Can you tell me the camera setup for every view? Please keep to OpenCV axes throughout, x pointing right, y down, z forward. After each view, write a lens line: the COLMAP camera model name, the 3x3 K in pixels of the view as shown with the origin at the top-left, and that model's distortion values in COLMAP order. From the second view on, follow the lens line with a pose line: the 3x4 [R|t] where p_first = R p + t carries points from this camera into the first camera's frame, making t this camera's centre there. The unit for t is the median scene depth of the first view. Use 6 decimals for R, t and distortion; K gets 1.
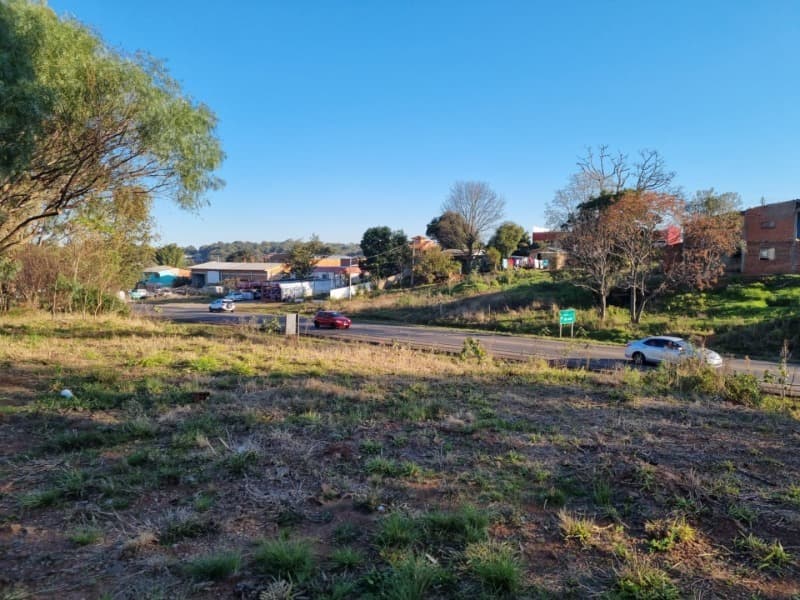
lens RADIAL K [[561.2, 0, 403.1], [0, 561.2, 301.7], [0, 0, 1]] dist [0.059714, -0.067088]
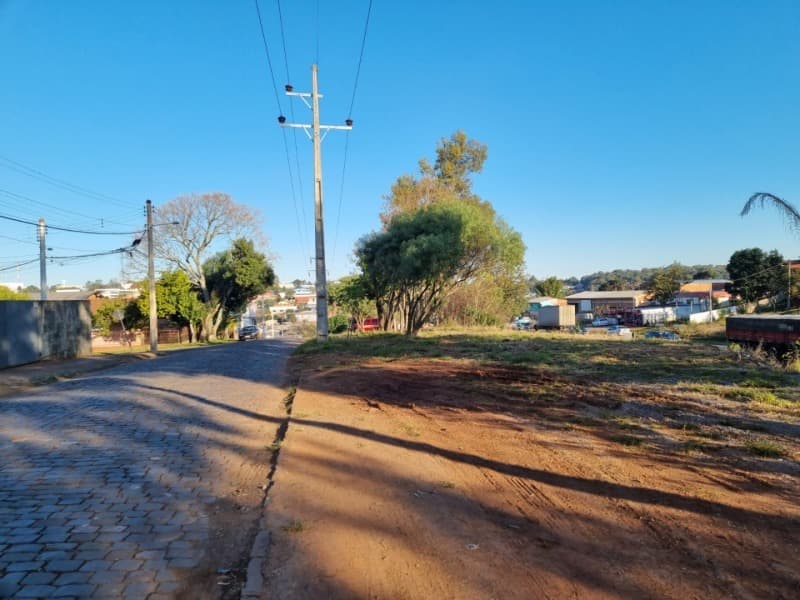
lens RADIAL K [[691.8, 0, 402.0], [0, 691.8, 299.8], [0, 0, 1]] dist [0.042634, -0.032557]
pose [[0.802891, -0.031889, -0.595273, 0.191817], [-0.001257, 0.998475, -0.055184, 0.021659], [0.596125, 0.045055, 0.801627, -0.315467]]
